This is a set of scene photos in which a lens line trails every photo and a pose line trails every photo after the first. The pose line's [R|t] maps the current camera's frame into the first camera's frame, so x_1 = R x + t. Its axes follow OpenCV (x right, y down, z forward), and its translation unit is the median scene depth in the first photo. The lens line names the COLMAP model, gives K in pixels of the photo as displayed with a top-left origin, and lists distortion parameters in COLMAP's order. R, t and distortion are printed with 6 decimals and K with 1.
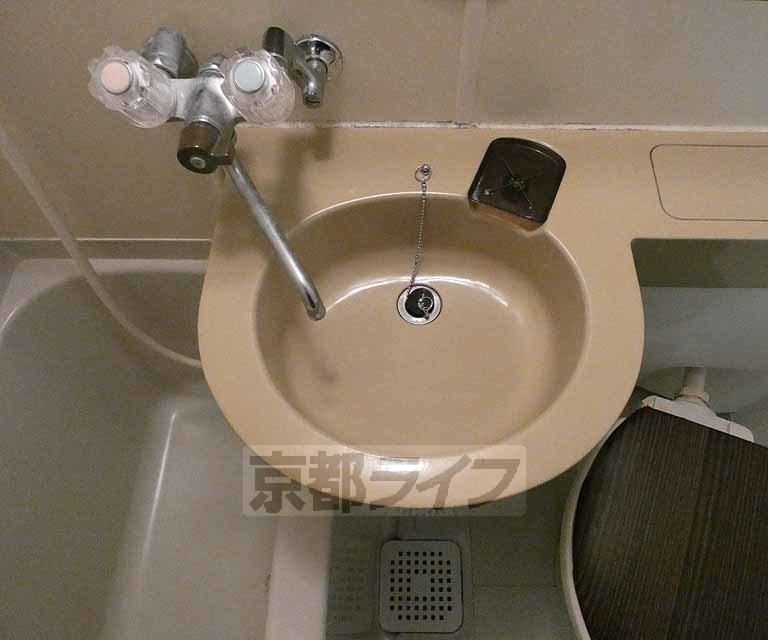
lens RADIAL K [[507.7, 0, 428.8], [0, 507.7, 322.1], [0, 0, 1]] dist [0.005000, 0.000405]
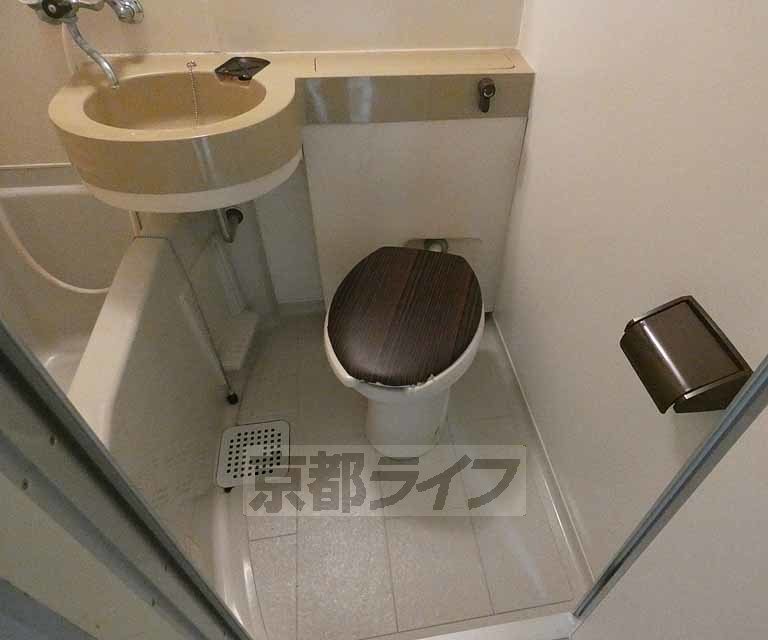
lens RADIAL K [[507.7, 0, 428.8], [0, 507.7, 322.1], [0, 0, 1]] dist [0.005000, 0.000405]
pose [[0.987238, -0.096200, 0.126913, 0.503489], [0.133737, 0.933487, -0.332739, 1.285595], [-0.086462, 0.345466, 0.934440, -0.501034]]
